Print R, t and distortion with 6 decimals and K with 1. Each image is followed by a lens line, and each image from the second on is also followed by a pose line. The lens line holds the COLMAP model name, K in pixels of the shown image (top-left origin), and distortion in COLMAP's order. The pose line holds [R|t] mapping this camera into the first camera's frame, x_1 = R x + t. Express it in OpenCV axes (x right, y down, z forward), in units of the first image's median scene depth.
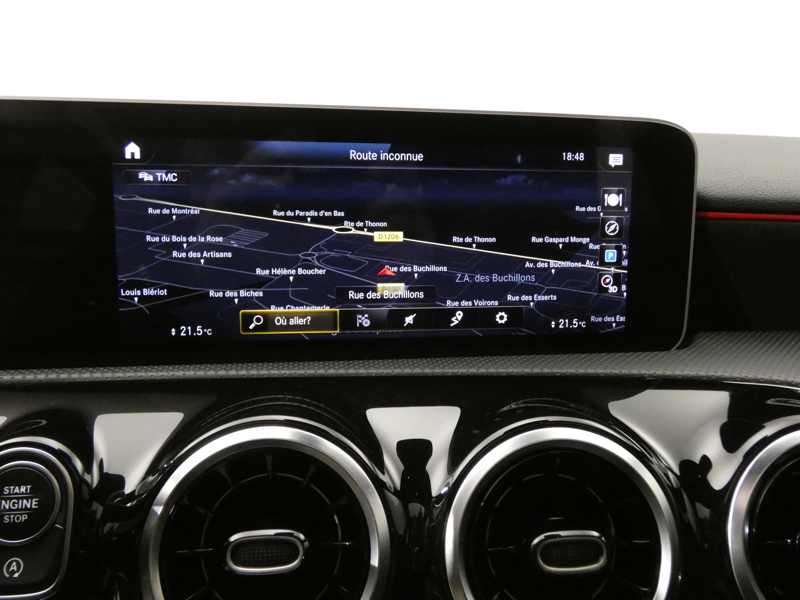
lens RADIAL K [[642.3, 0, 401.9], [0, 642.3, 302.4], [0, 0, 1]] dist [-0.009617, -0.035596]
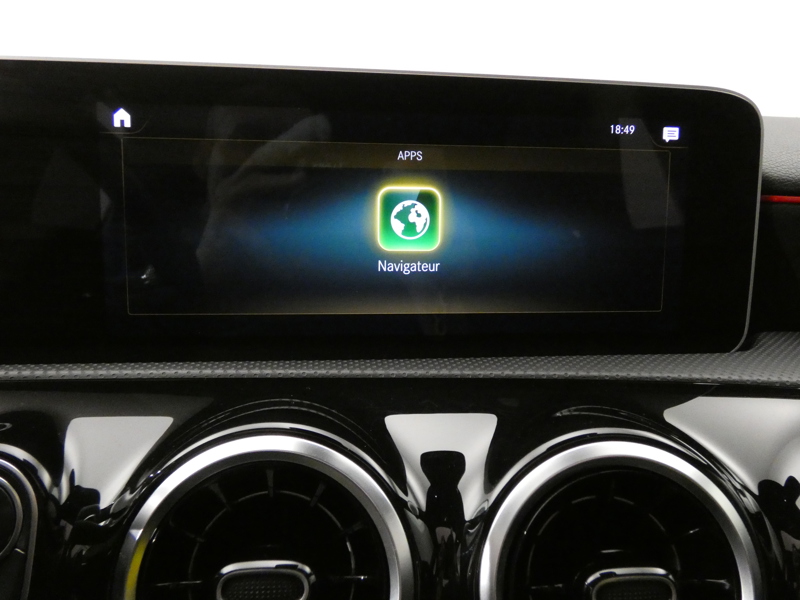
lens RADIAL K [[642.3, 0, 395.9], [0, 642.3, 301.1], [0, 0, 1]] dist [-0.009617, -0.035596]
pose [[0.999451, 0.007170, -0.032345, -0.015508], [-0.007502, 0.999920, -0.010155, 0.022943], [0.032270, 0.010392, 0.999425, 0.148939]]
